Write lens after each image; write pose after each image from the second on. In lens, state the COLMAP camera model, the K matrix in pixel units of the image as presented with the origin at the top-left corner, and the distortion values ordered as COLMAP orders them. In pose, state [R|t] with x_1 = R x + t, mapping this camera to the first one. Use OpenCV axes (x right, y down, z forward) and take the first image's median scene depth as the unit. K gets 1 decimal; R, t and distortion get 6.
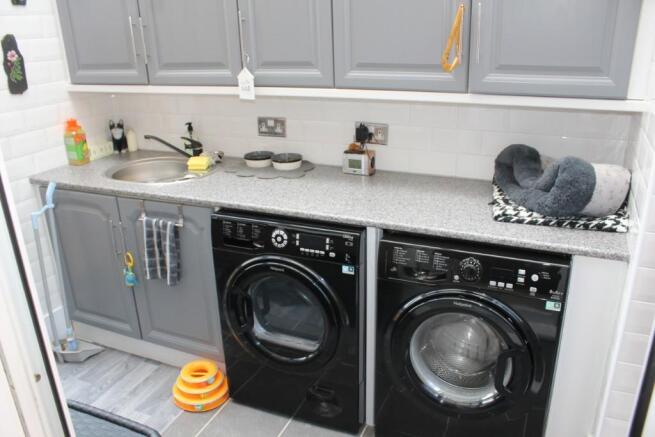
lens RADIAL K [[547.7, 0, 328.1], [0, 547.7, 229.4], [0, 0, 1]] dist [-0.181852, 0.160886]
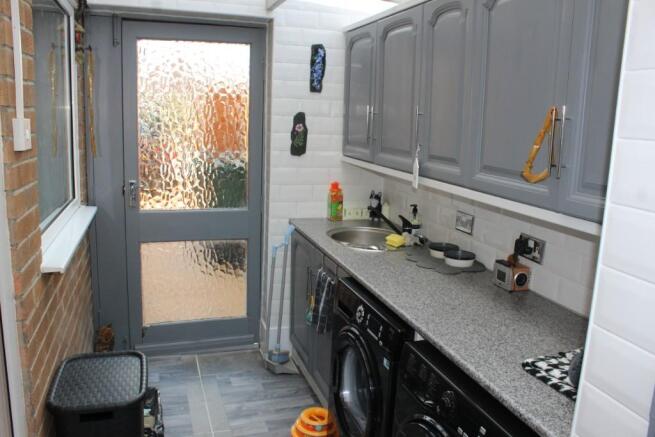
lens RADIAL K [[547.7, 0, 328.1], [0, 547.7, 229.4], [0, 0, 1]] dist [-0.181852, 0.160886]
pose [[0.660463, 0.205607, -0.722160, 0.488073], [-0.327632, 0.944304, -0.030788, -0.069585], [0.675608, 0.256937, 0.691041, 0.158495]]
